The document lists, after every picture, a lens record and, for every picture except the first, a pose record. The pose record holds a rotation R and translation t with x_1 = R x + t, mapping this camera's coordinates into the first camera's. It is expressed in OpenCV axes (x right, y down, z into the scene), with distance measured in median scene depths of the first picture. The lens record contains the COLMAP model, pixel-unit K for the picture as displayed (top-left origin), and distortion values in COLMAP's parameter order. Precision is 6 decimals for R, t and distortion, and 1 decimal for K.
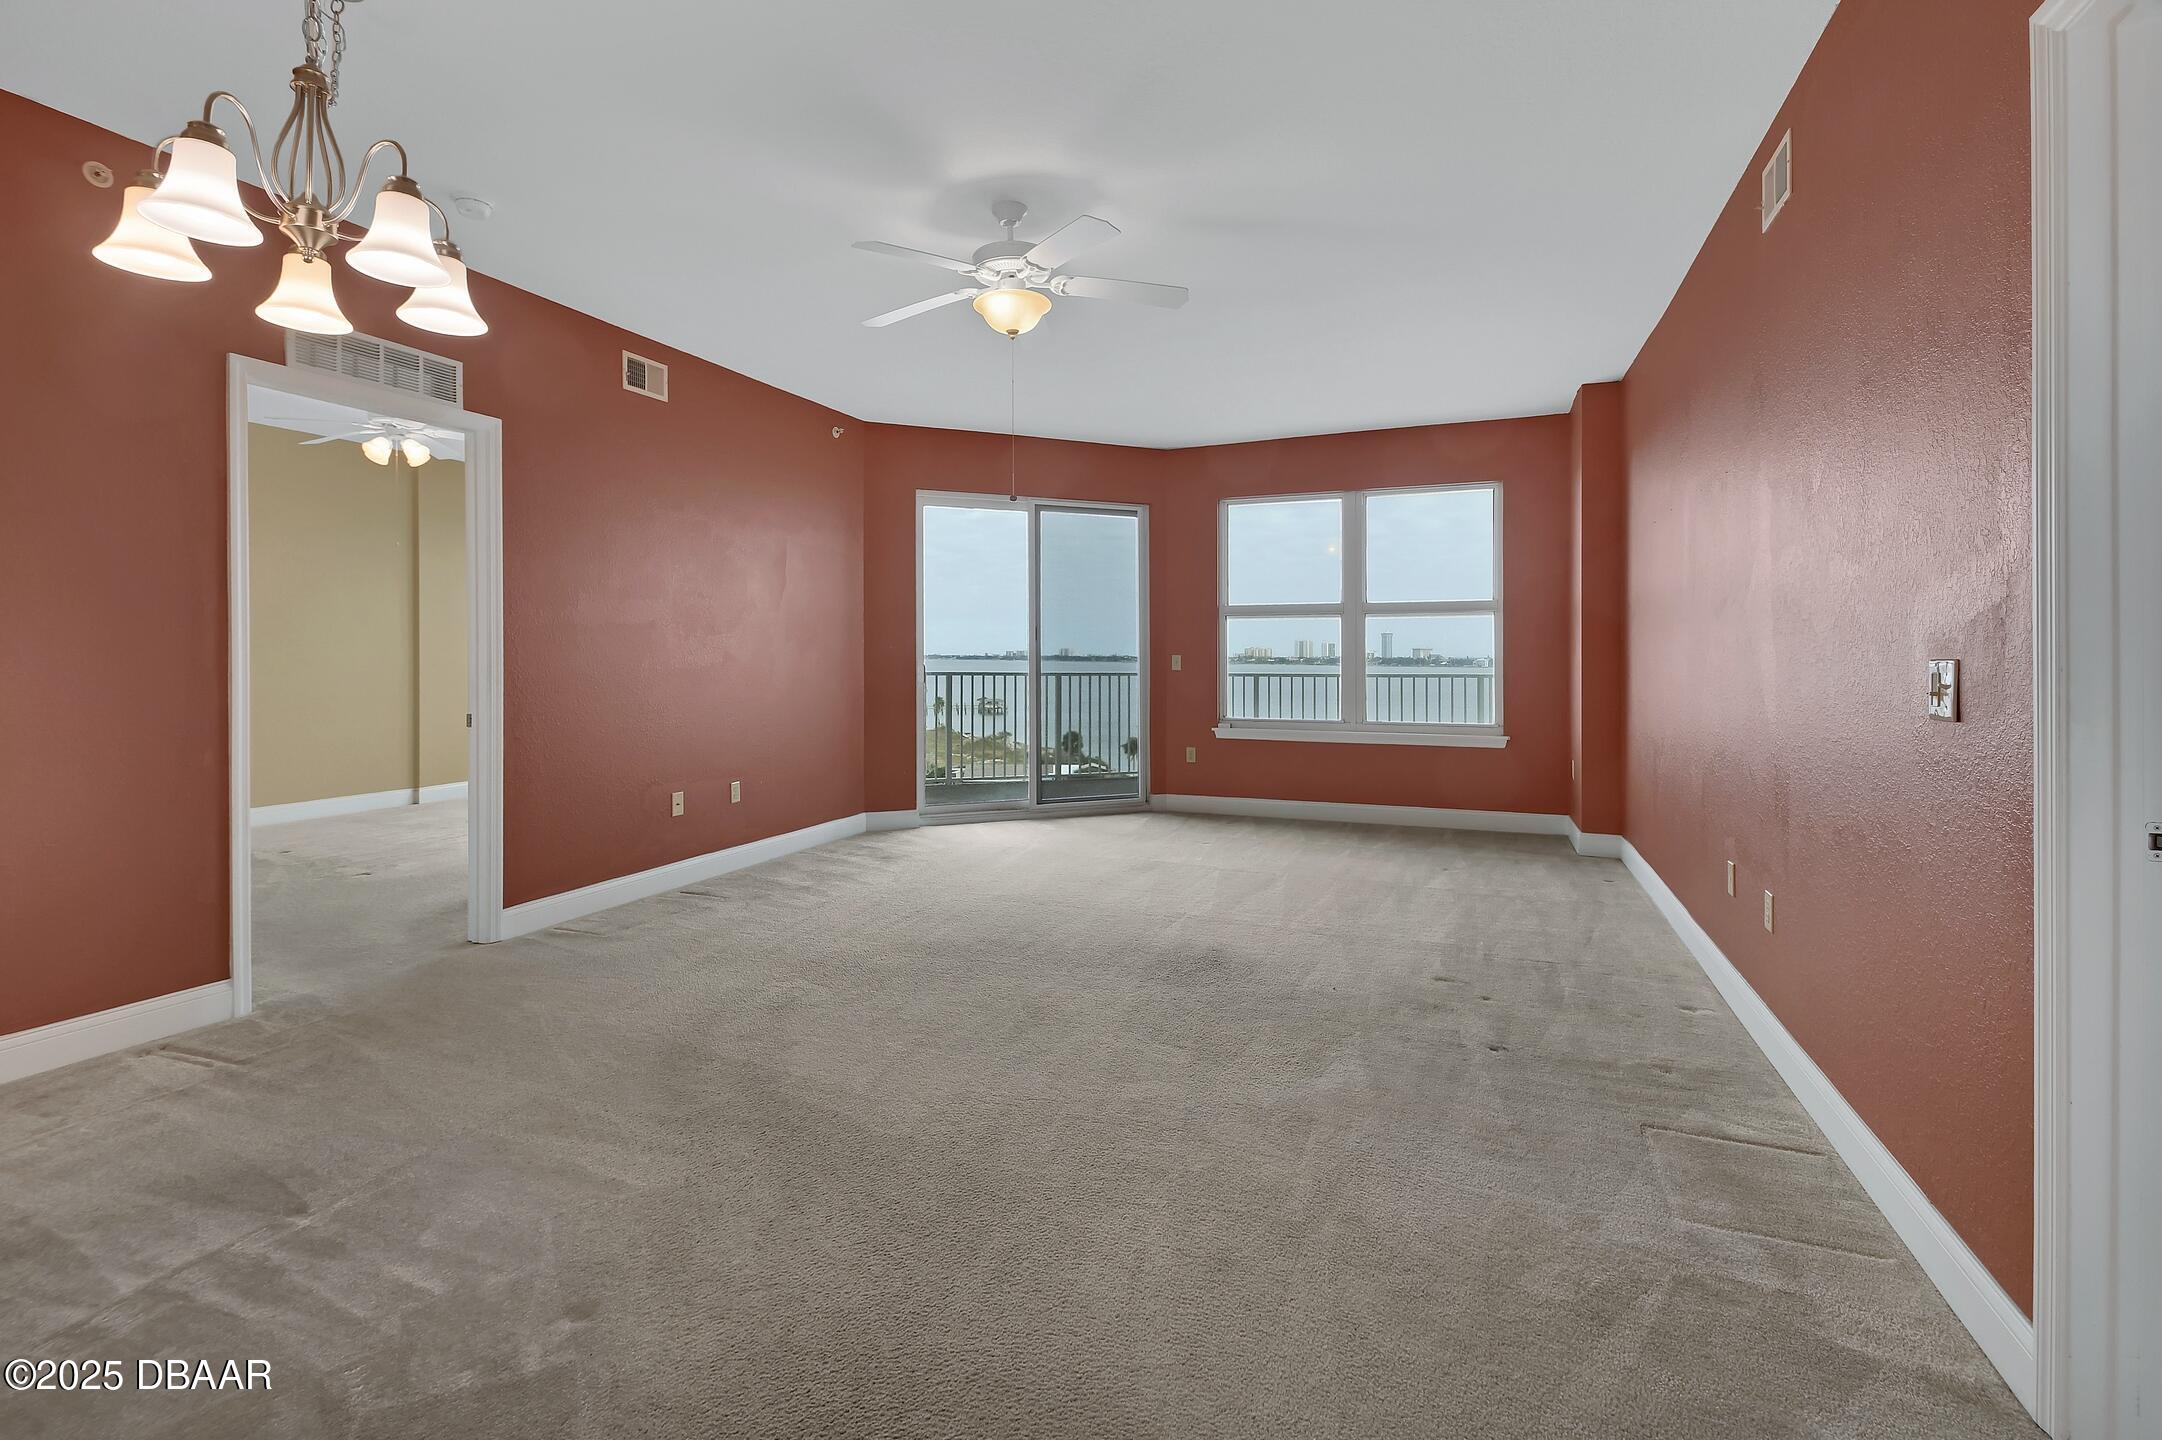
lens RADIAL K [[998.9, 0, 1074.5], [0, 998.9, 651.0], [0, 0, 1]] dist [-0.001335, -0.000139]
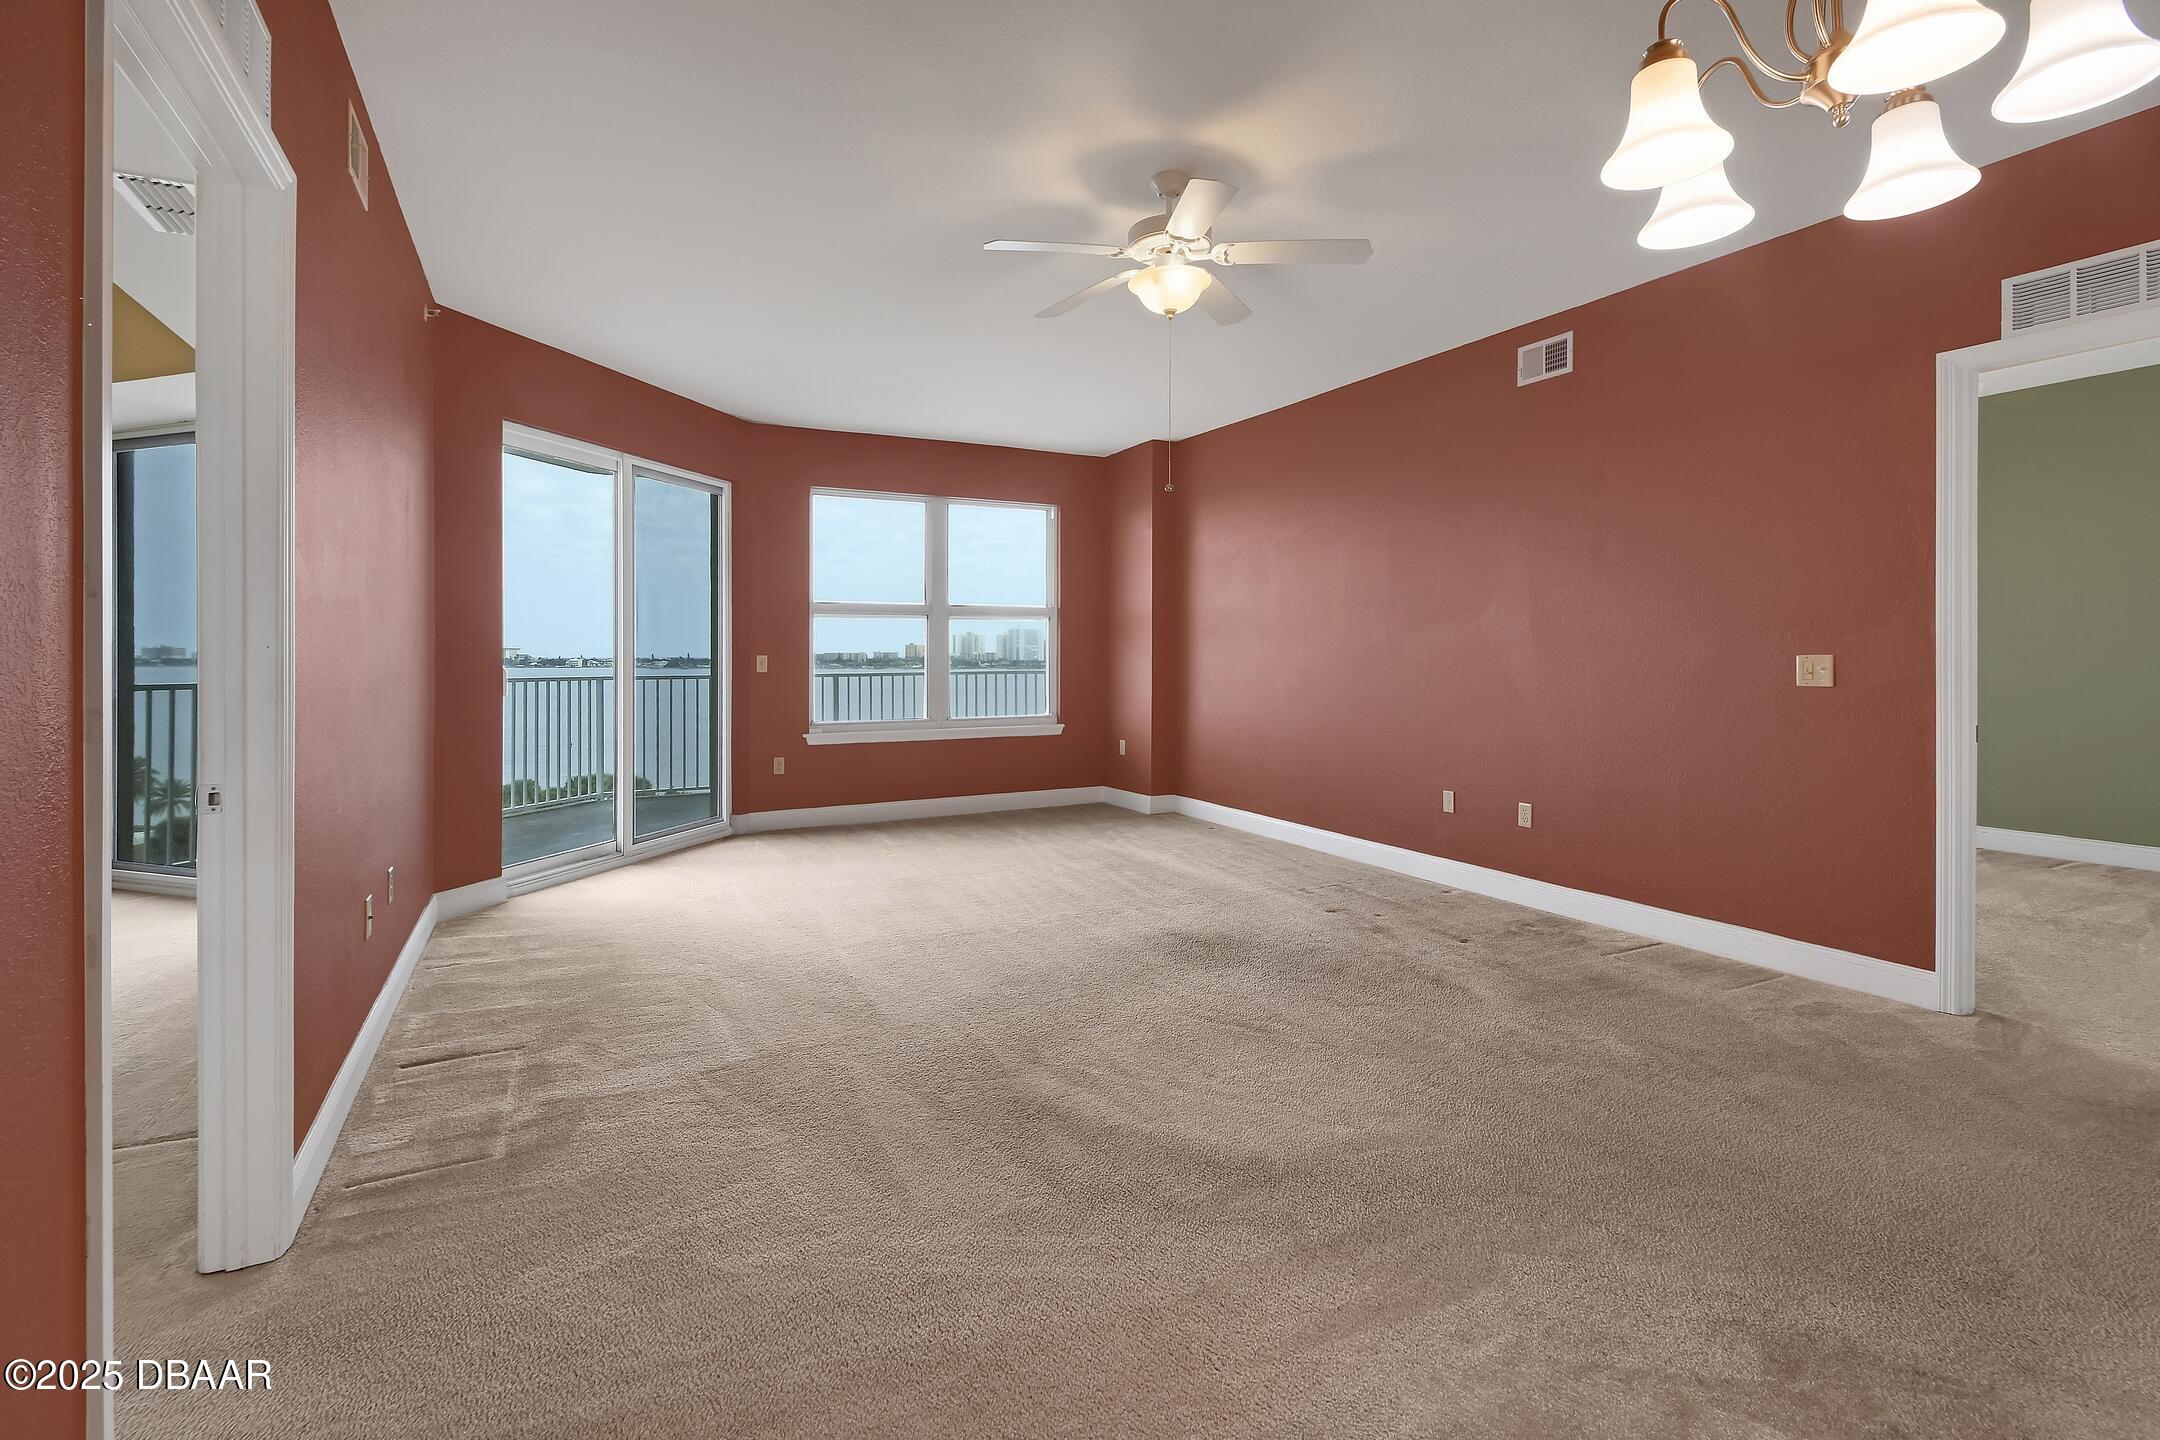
lens RADIAL K [[1004.1, 0, 1106.2], [0, 1004.1, 655.7], [0, 0, 1]] dist [-0.001077, 0.000030]
pose [[0.635558, -0.001590, 0.772051, -0.408600], [-0.001259, 0.999994, 0.003096, 0.001291], [-0.772052, -0.002940, 0.635553, 0.202264]]
